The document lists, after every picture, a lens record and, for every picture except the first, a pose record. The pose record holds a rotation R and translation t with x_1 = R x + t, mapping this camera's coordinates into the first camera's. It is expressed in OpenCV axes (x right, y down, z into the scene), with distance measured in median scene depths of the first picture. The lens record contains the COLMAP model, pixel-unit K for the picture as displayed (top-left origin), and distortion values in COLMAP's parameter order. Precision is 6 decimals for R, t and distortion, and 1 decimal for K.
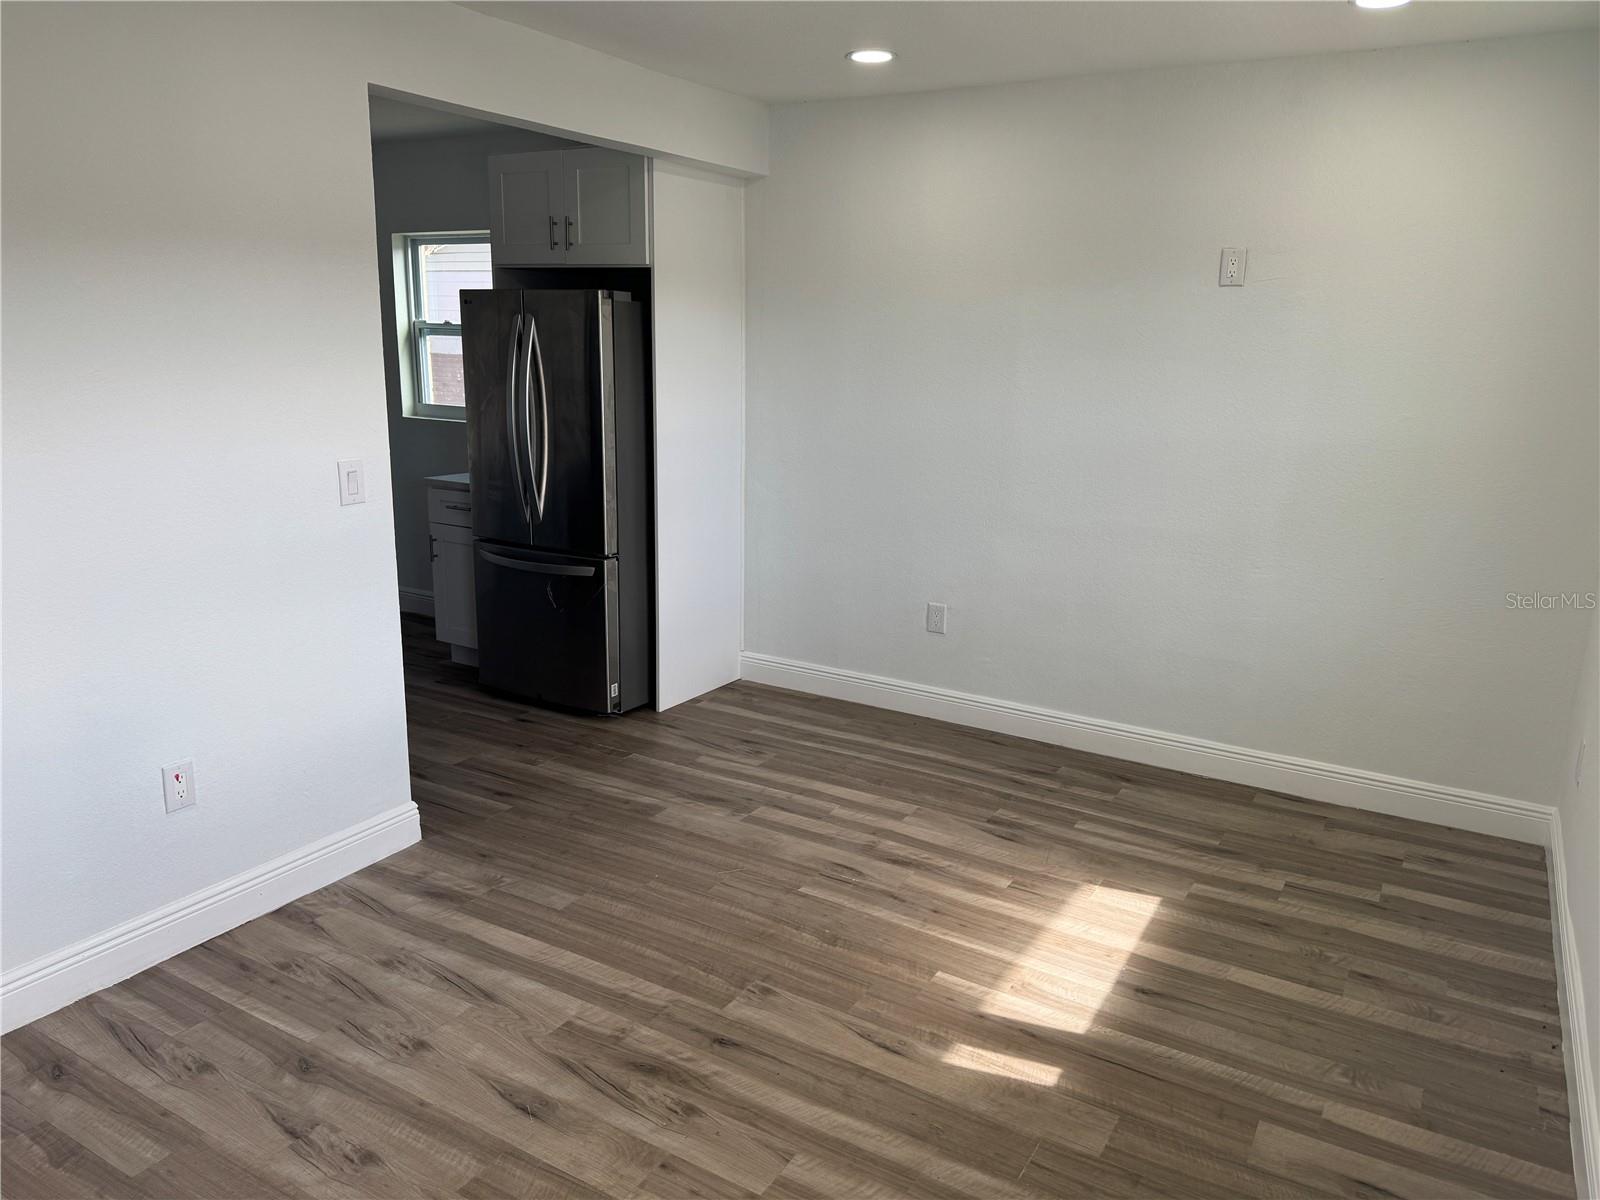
lens RADIAL K [[1131.9, 0, 799.3], [0, 1131.9, 586.7], [0, 0, 1]] dist [0.073814, -0.073056]
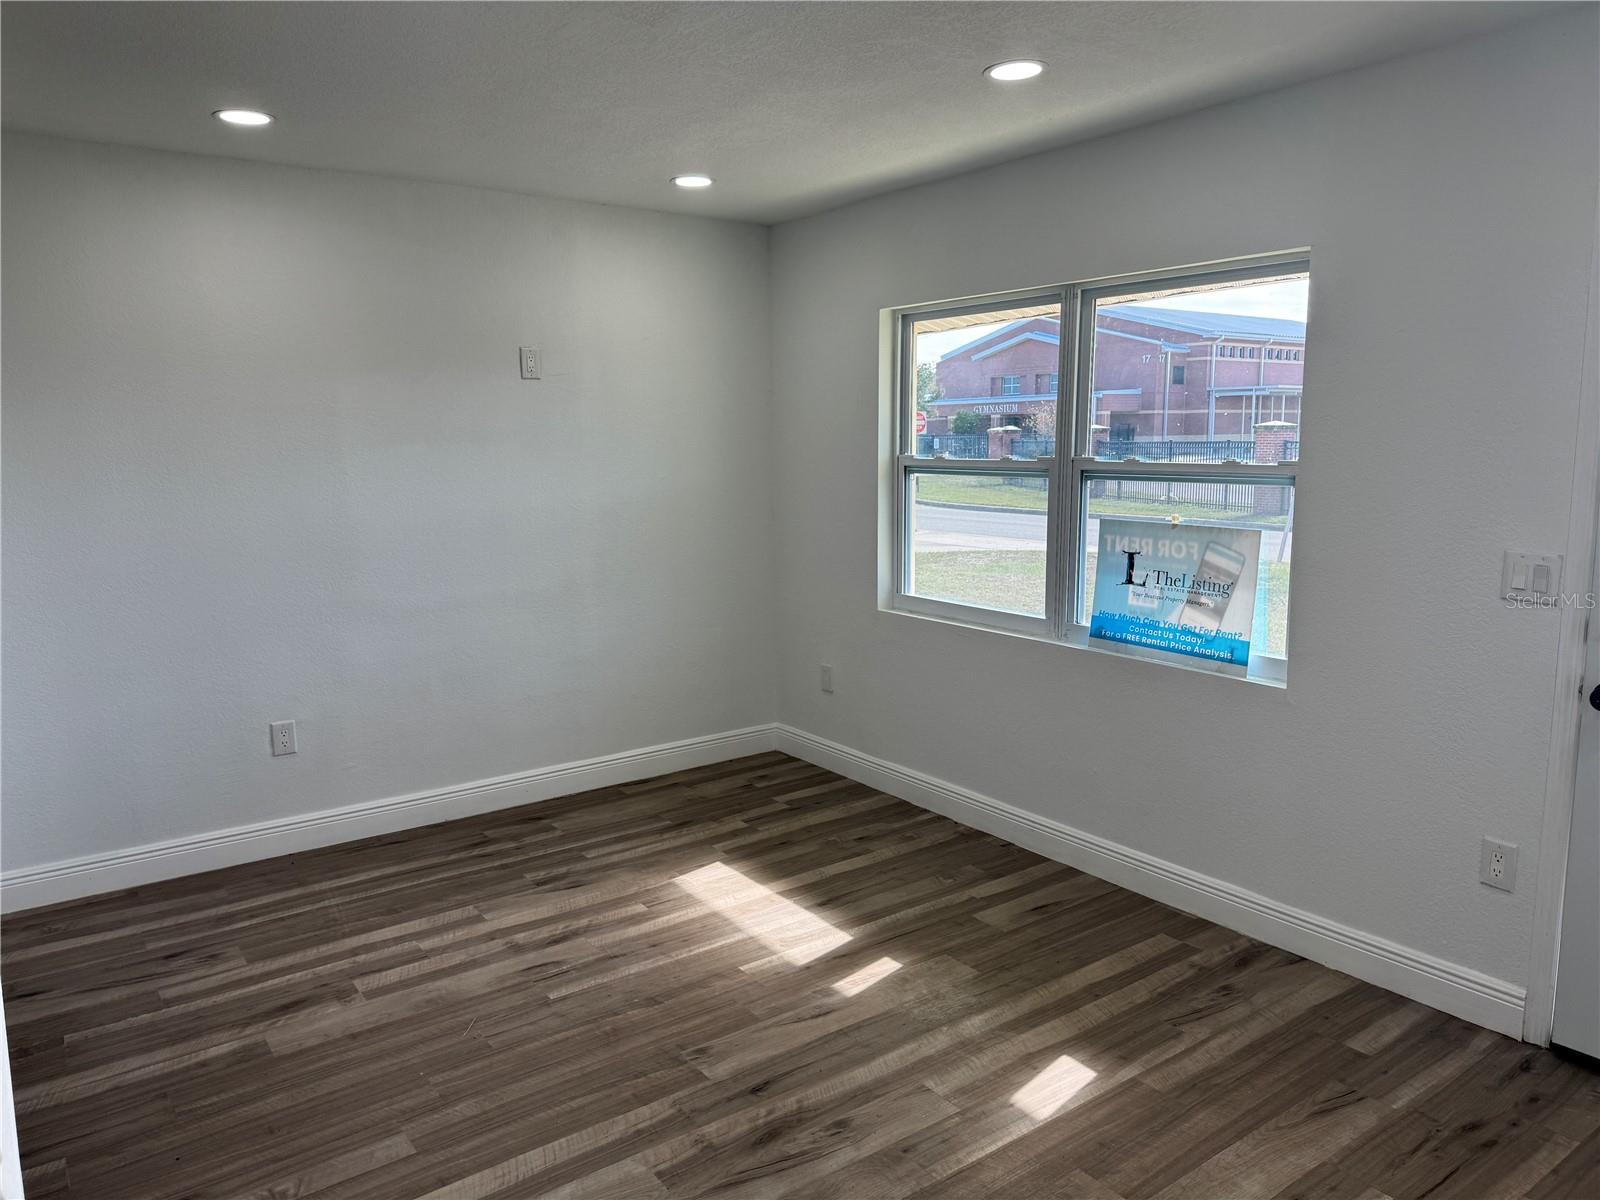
lens RADIAL K [[1131.9, 0, 794.9], [0, 1131.9, 584.0], [0, 0, 1]] dist [0.073814, -0.073056]
pose [[0.398045, -0.151959, 0.904693, -0.822354], [0.220632, 0.973096, 0.066375, -0.099123], [-0.890439, 0.173184, 0.420863, 0.399157]]
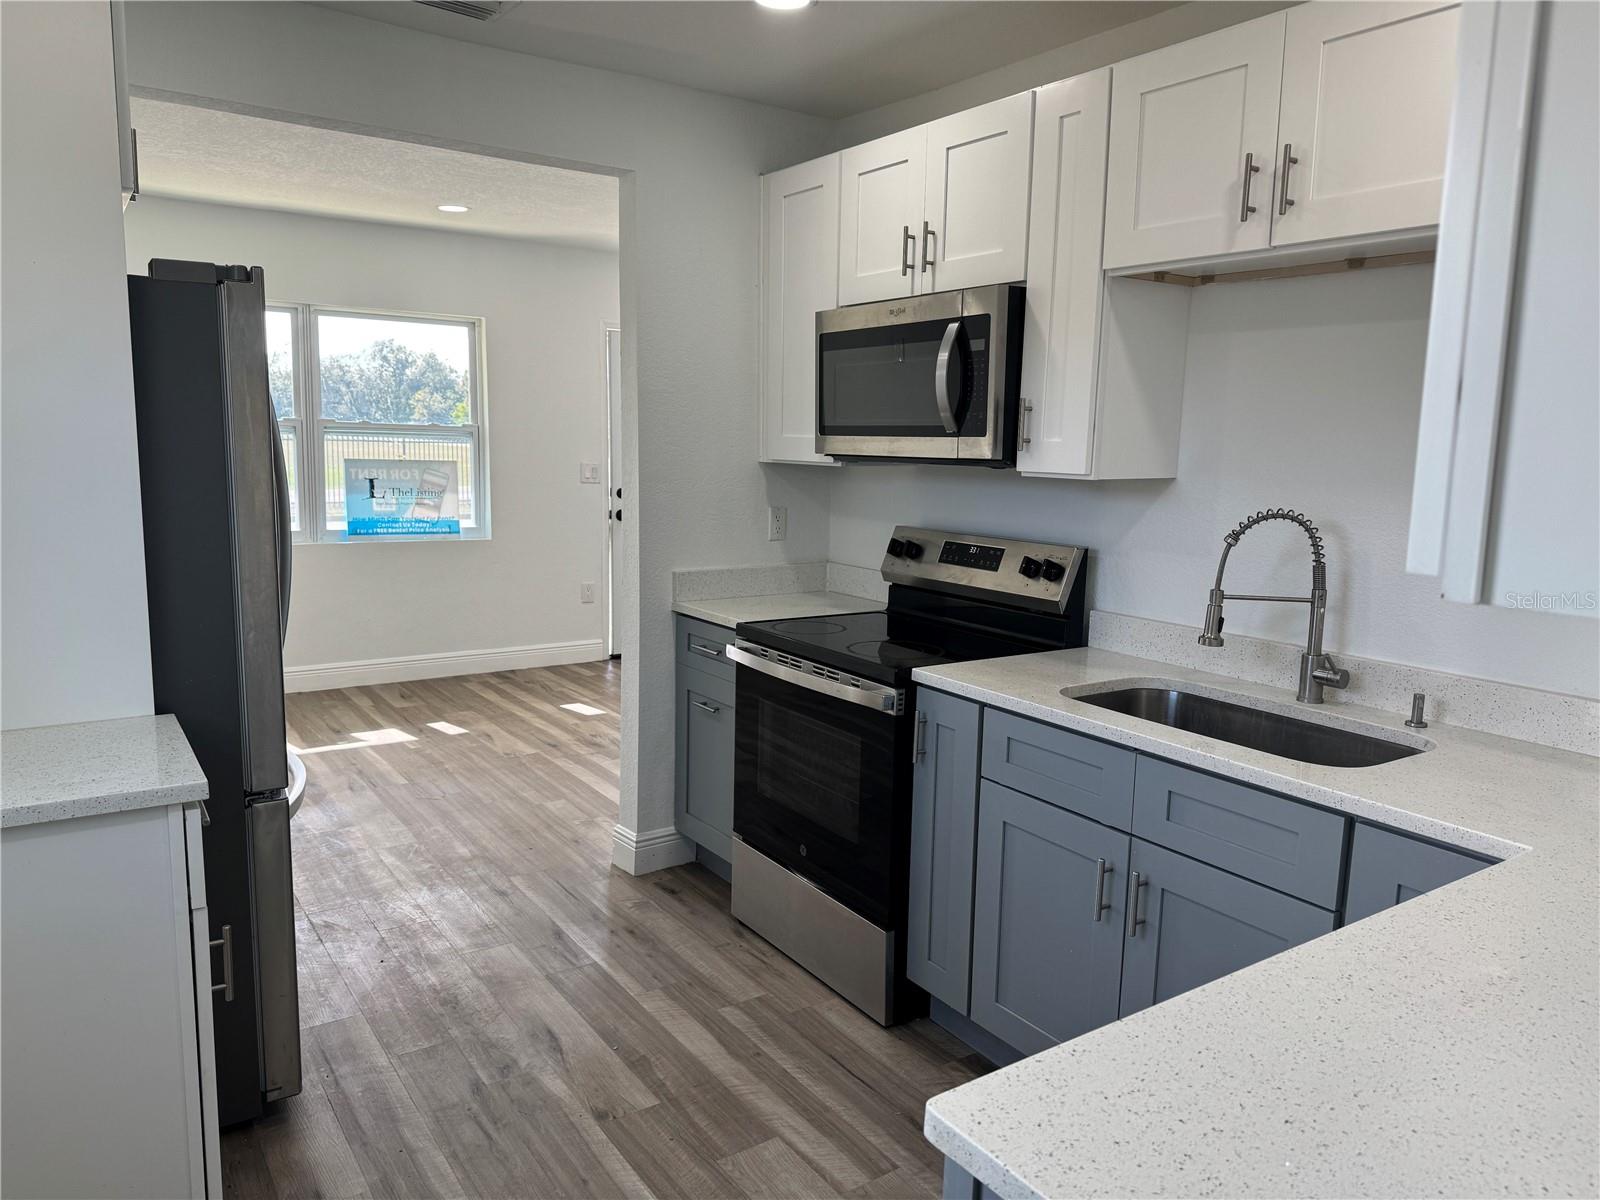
lens RADIAL K [[1131.9, 0, 828.4], [0, 1131.9, 588.7], [0, 0, 1]] dist [0.073814, -0.073056]
pose [[-0.915663, -0.102967, 0.388533, -1.111716], [0.038500, 0.939719, 0.339775, -0.460870], [-0.400098, 0.326078, -0.856502, 2.149360]]
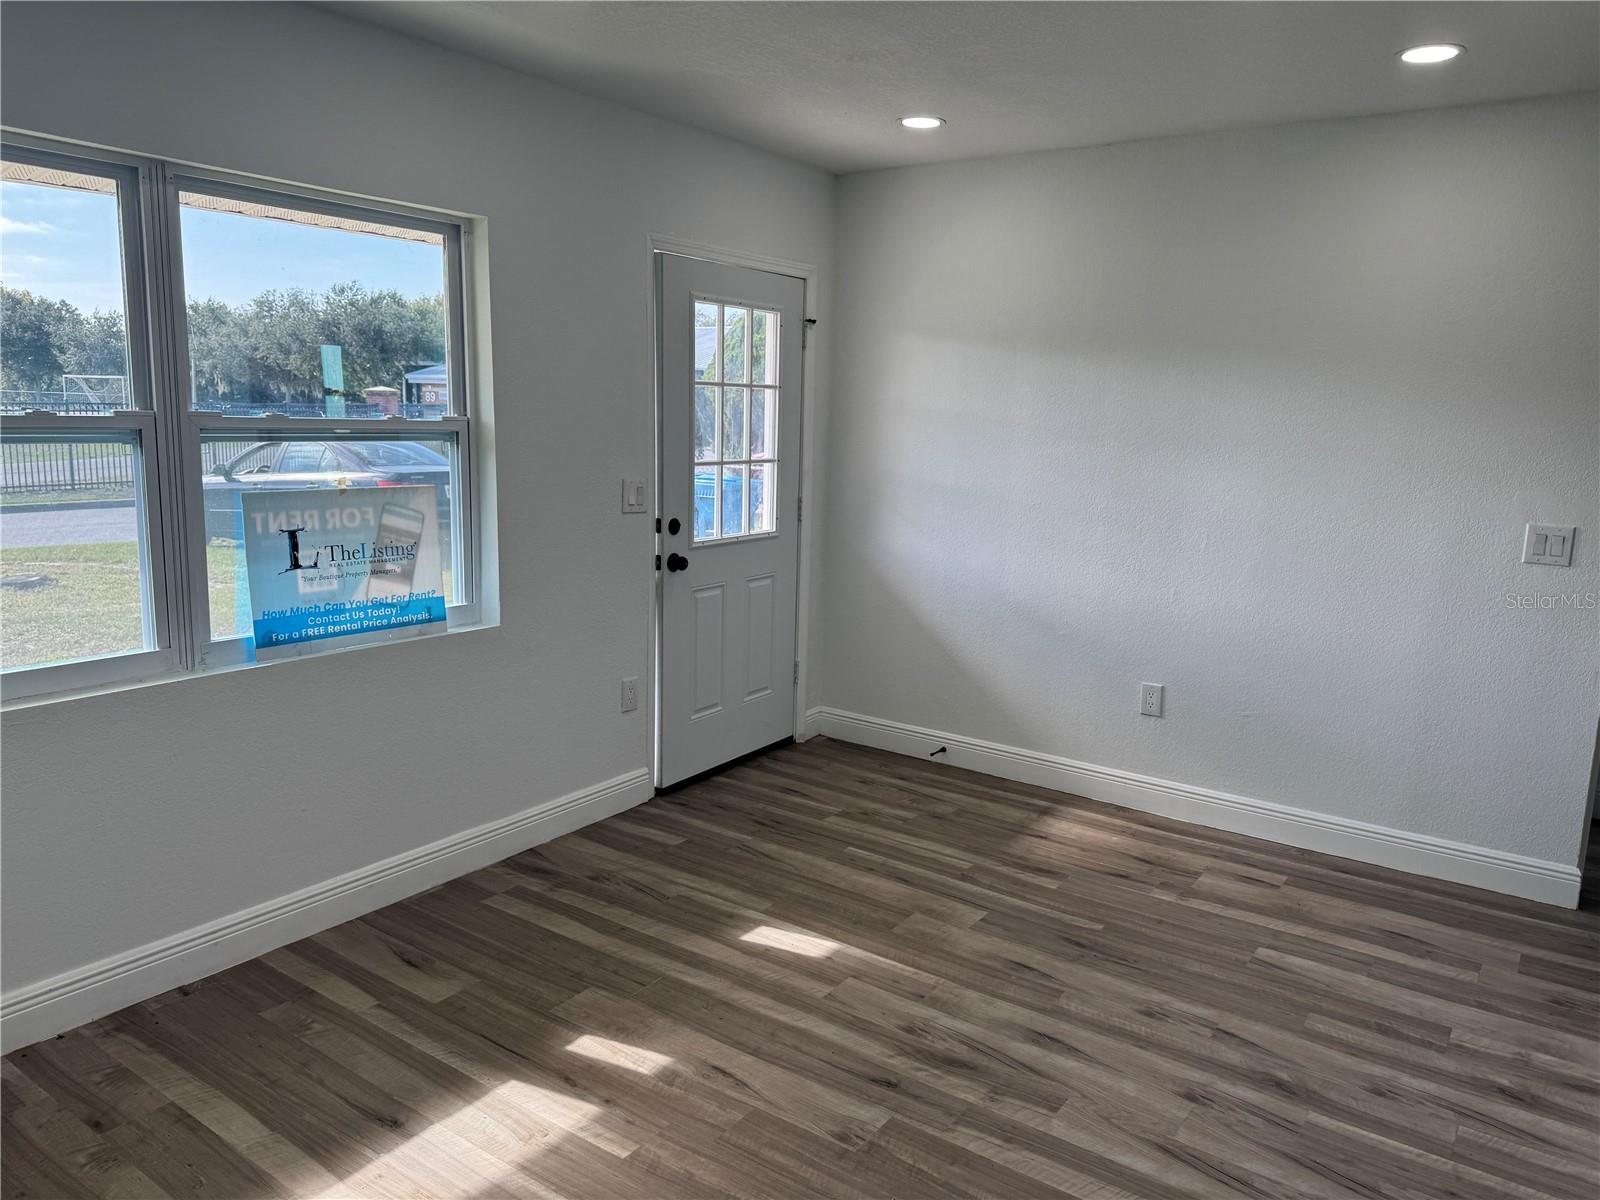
lens RADIAL K [[1131.9, 0, 805.3], [0, 1131.9, 589.8], [0, 0, 1]] dist [0.073814, -0.073056]
pose [[-0.995980, -0.061541, 0.065089, -0.030203], [-0.032958, 0.927425, 0.372553, -0.323292], [-0.083293, 0.368910, -0.925725, 1.563758]]
